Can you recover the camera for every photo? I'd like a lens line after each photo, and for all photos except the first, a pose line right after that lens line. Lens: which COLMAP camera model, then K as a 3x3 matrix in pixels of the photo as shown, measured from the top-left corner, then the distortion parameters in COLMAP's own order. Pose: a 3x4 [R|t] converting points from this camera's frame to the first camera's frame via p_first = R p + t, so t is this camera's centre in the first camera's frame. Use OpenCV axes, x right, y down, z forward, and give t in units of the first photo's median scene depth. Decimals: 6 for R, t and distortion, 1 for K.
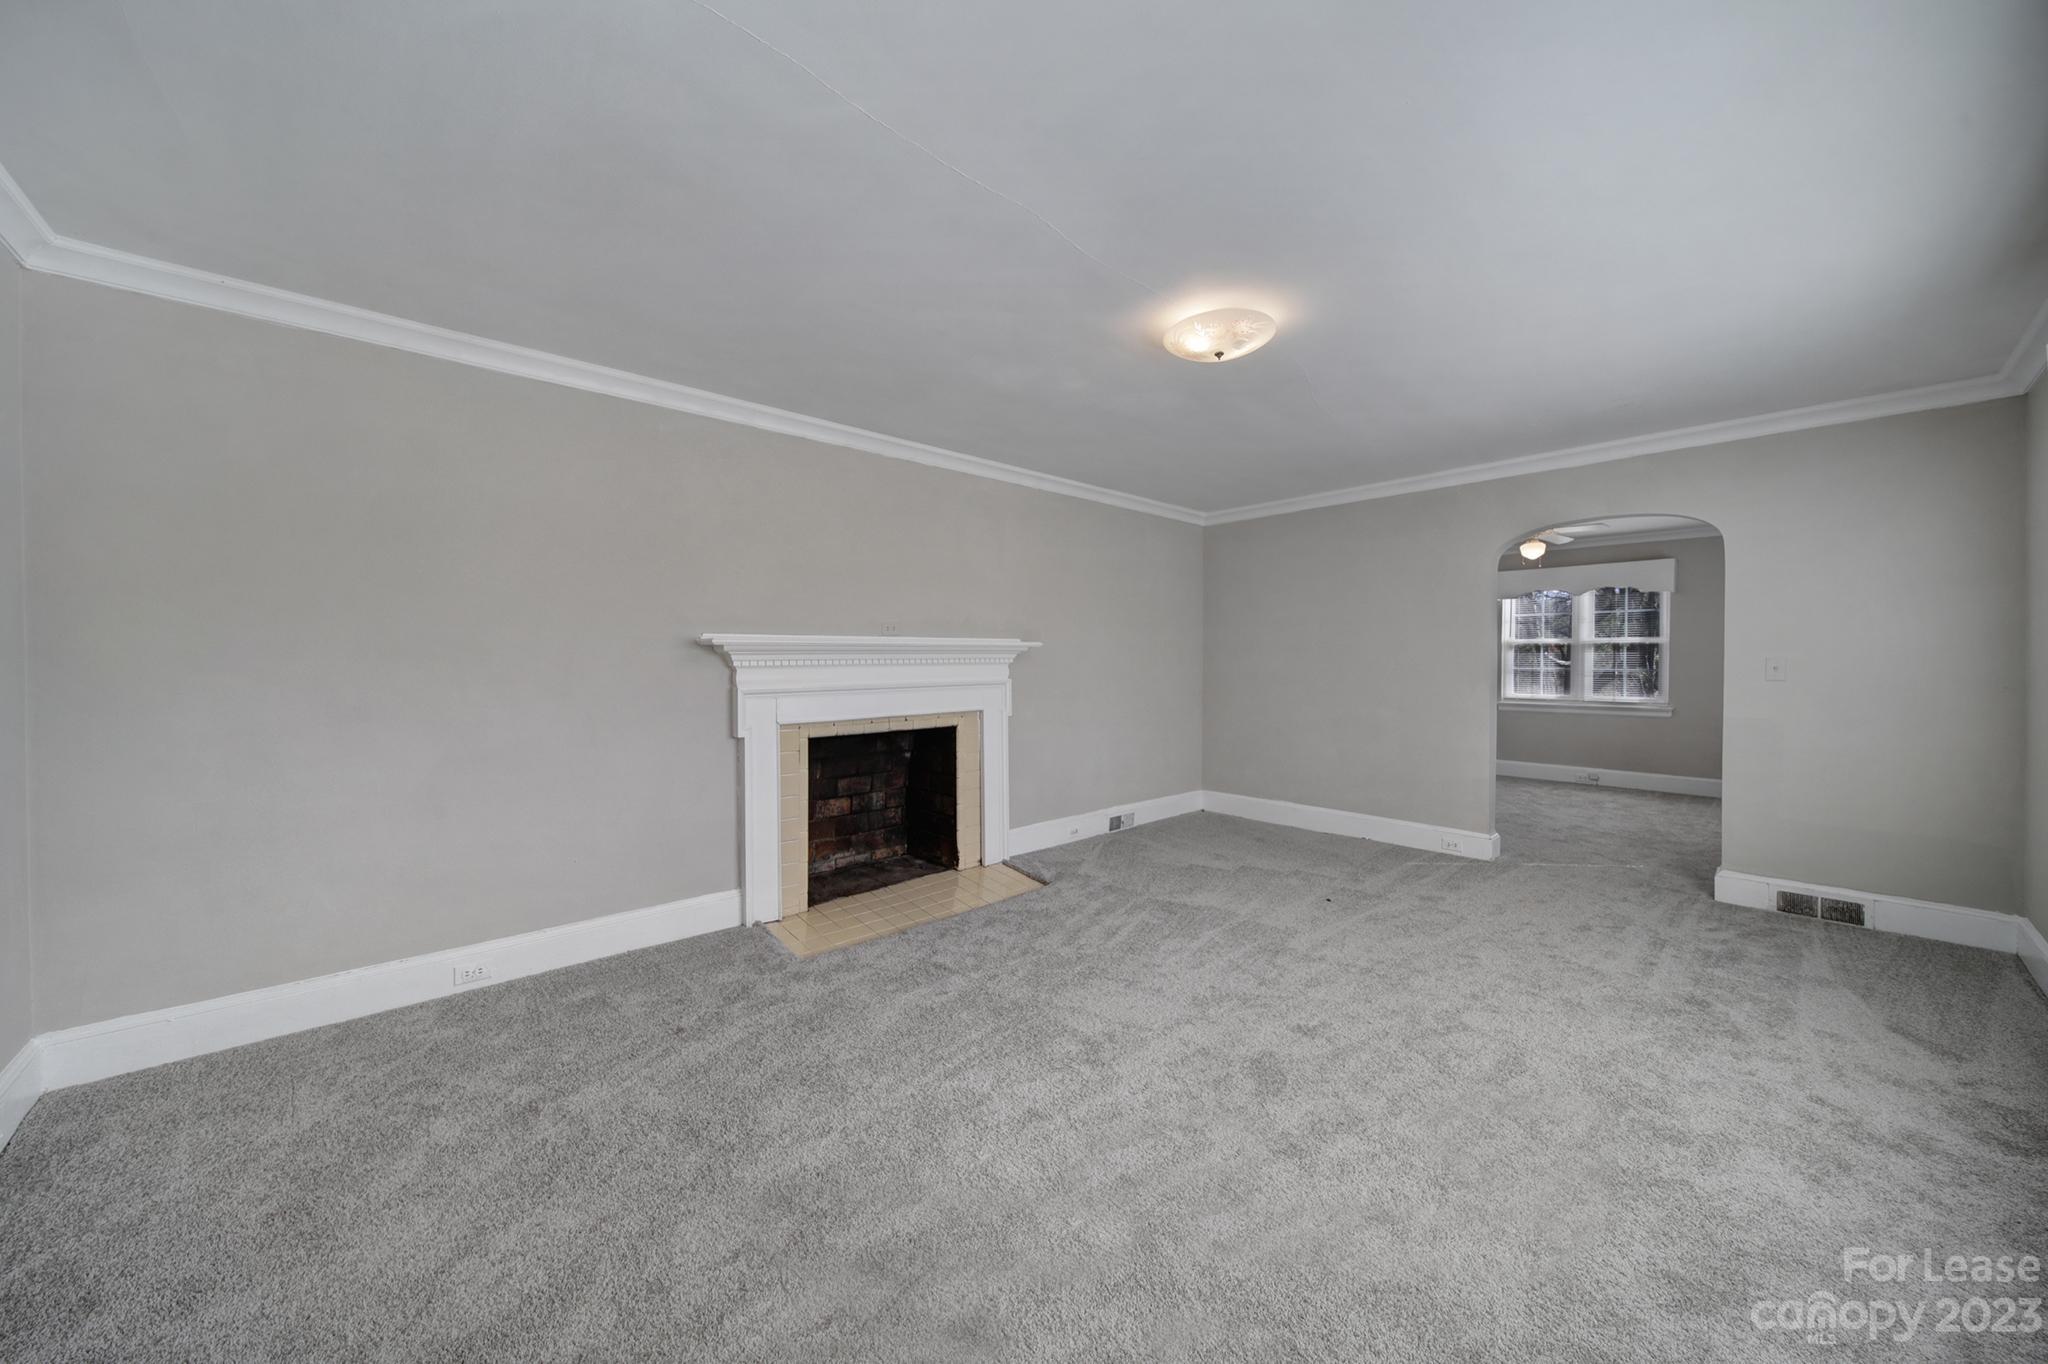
lens RADIAL K [[719.5, 0, 1028.4], [0, 719.5, 673.1], [0, 0, 1]] dist [-0.000563, -0.001036]
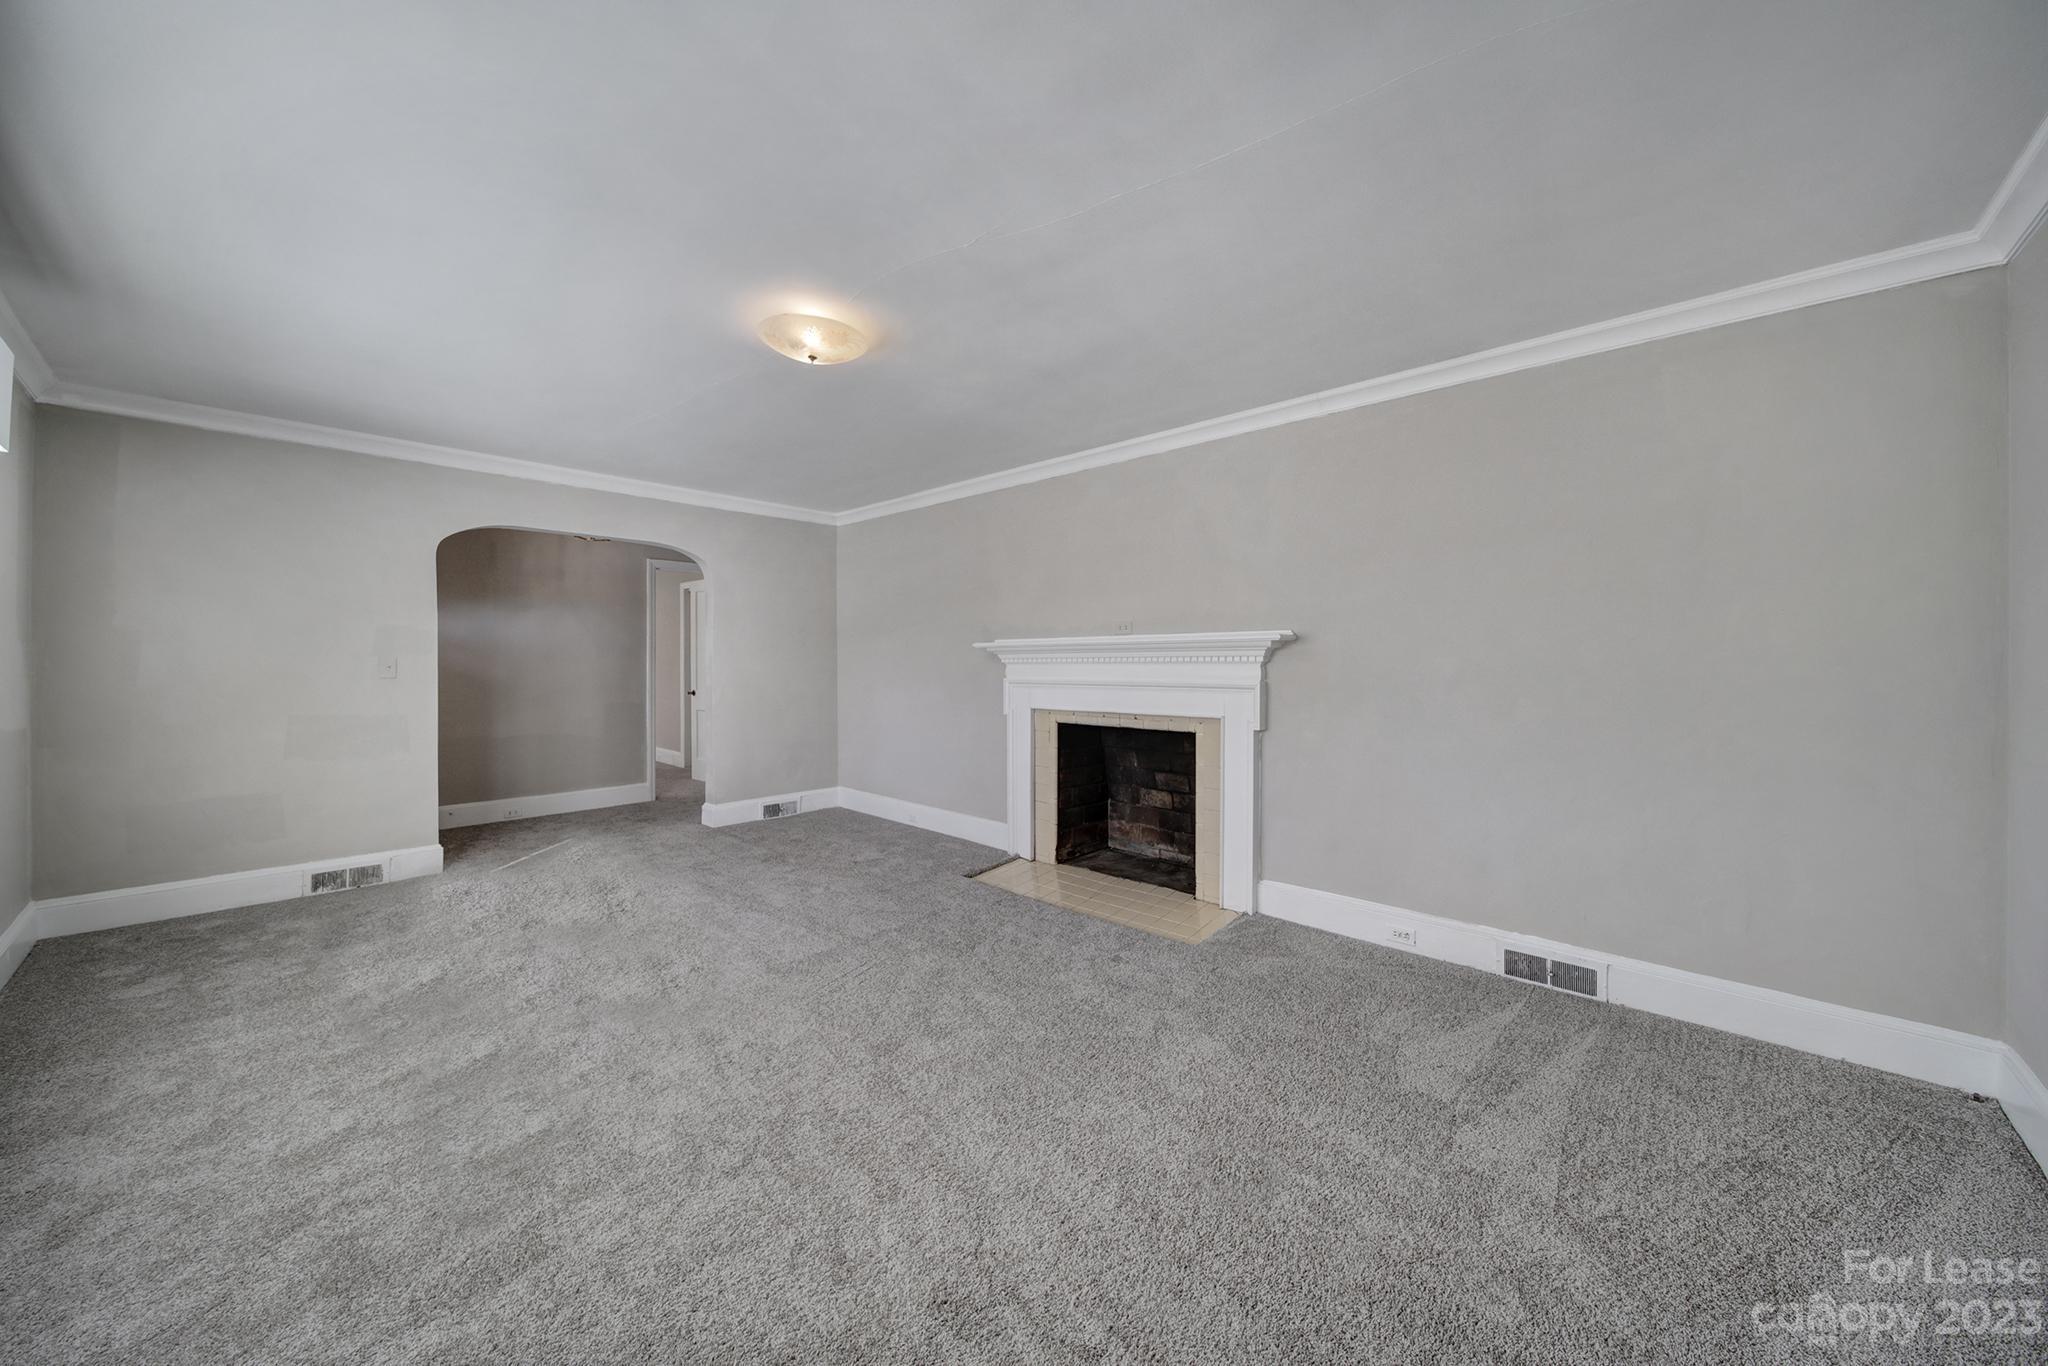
lens RADIAL K [[719.5, 0, 1012.7], [0, 719.5, 661.7], [0, 0, 1]] dist [-0.000563, -0.001036]
pose [[0.082486, 0.004428, -0.996582, 0.882861], [-0.020343, 0.999789, 0.002759, -0.013650], [0.996385, 0.020046, 0.082559, 0.815383]]
